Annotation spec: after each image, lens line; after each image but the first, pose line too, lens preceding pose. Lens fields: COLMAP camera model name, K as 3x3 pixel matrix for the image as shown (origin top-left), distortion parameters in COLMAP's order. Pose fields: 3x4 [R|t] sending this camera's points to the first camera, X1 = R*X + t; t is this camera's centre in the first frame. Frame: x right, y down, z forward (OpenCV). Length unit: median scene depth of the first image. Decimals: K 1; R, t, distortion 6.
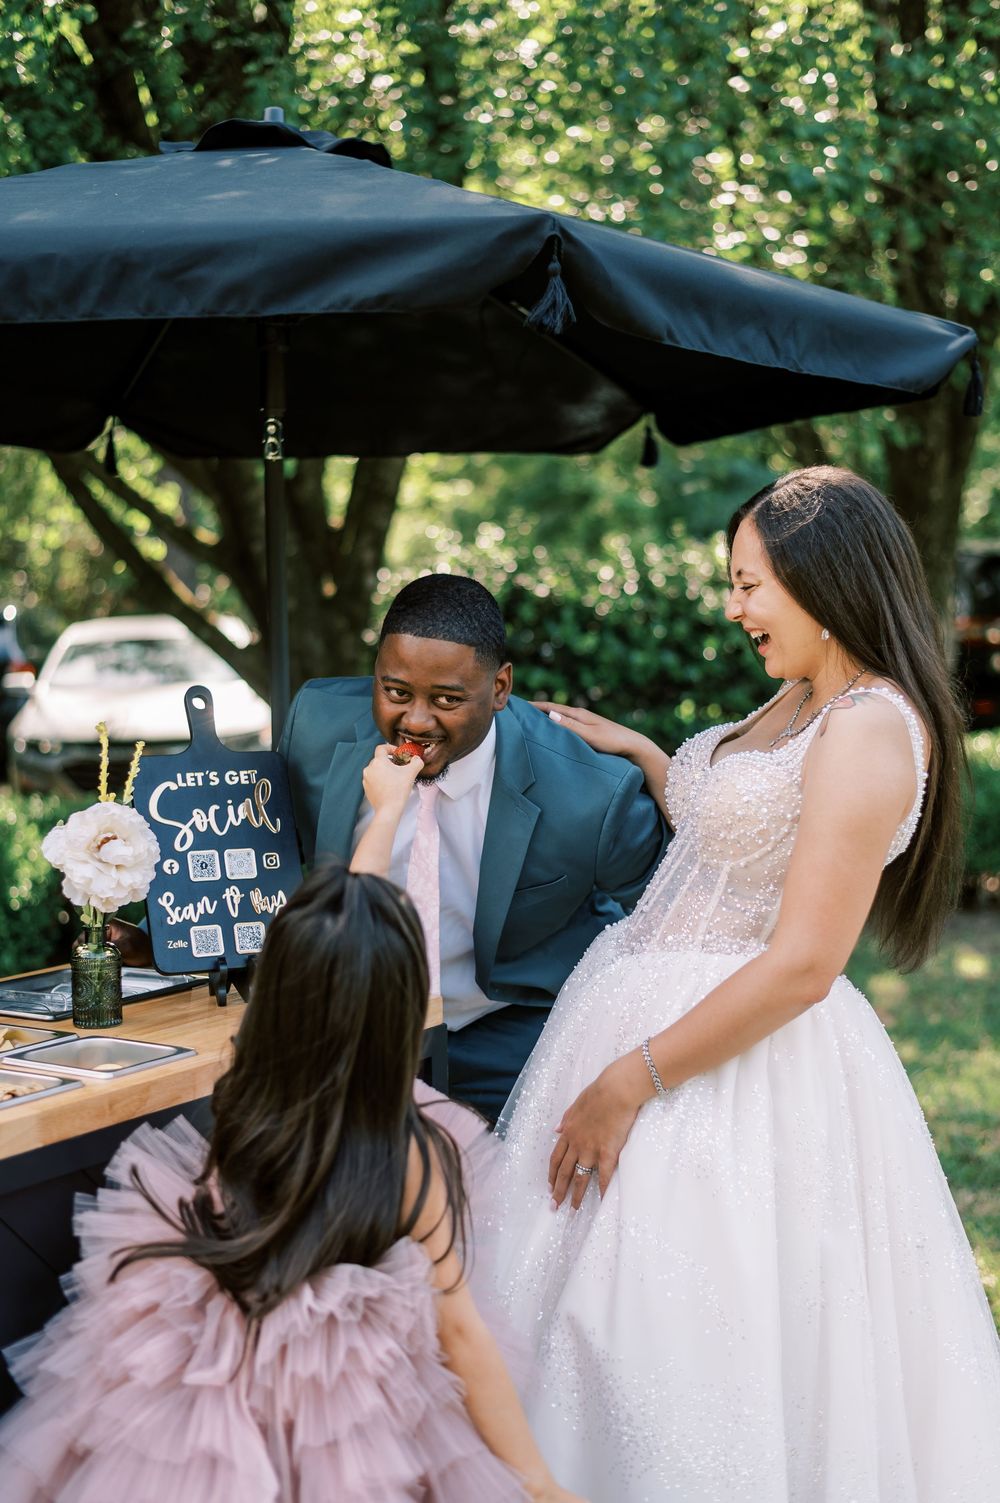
lens RADIAL K [[2285.7, 0, 509.8], [0, 2285.7, 768.5], [0, 0, 1]] dist [0.013275, -0.177976]
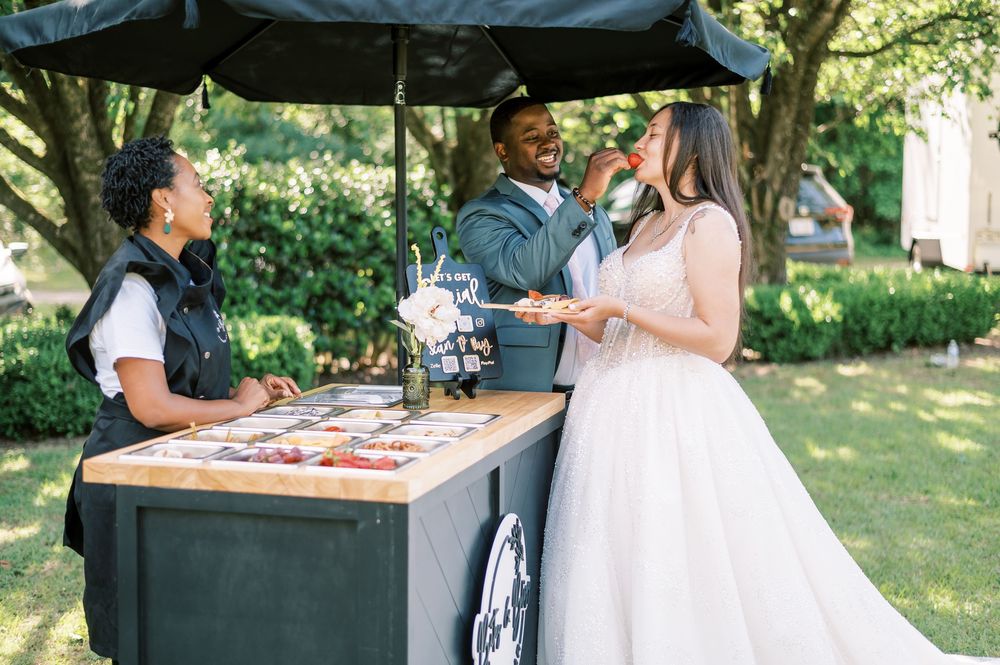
lens RADIAL K [[1477.3, 0, 500.0], [0, 1477.3, 332.5], [0, 0, 1]] dist [0.004624, 0.038276]
pose [[0.955760, -0.011299, 0.293931, -0.444784], [0.008740, 0.999912, 0.010016, 0.037741], [-0.294018, -0.007004, 0.955774, -0.143673]]
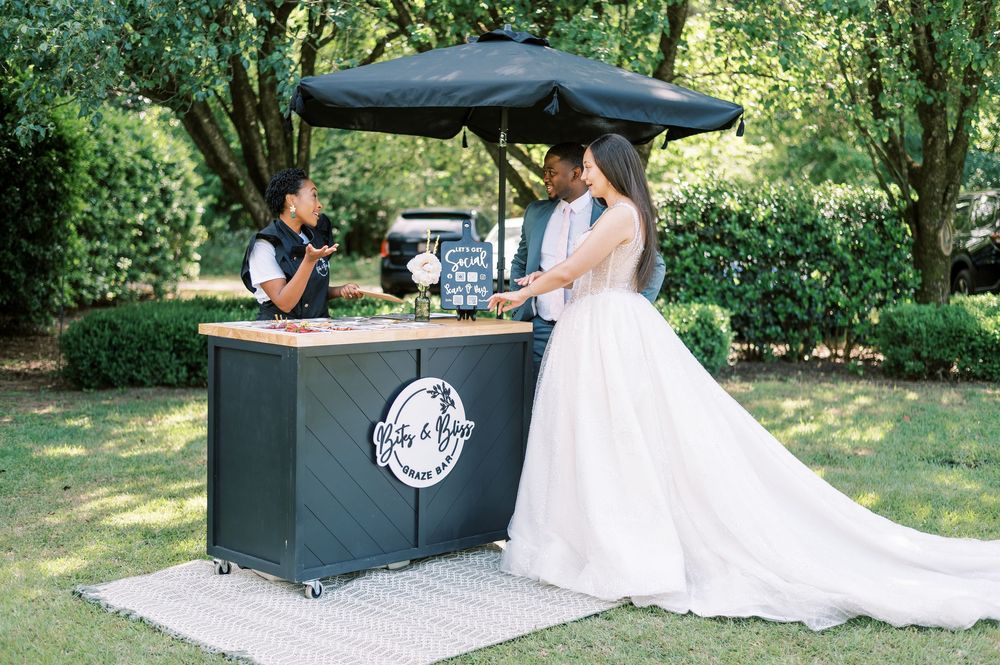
lens RADIAL K [[1477.3, 0, 500.0], [0, 1477.3, 332.5], [0, 0, 1]] dist [0.004624, 0.038276]
pose [[0.975564, 0.048473, -0.214302, 0.362106], [-0.047681, 0.998823, 0.008867, 0.099231], [0.214480, 0.001568, 0.976727, -0.979813]]
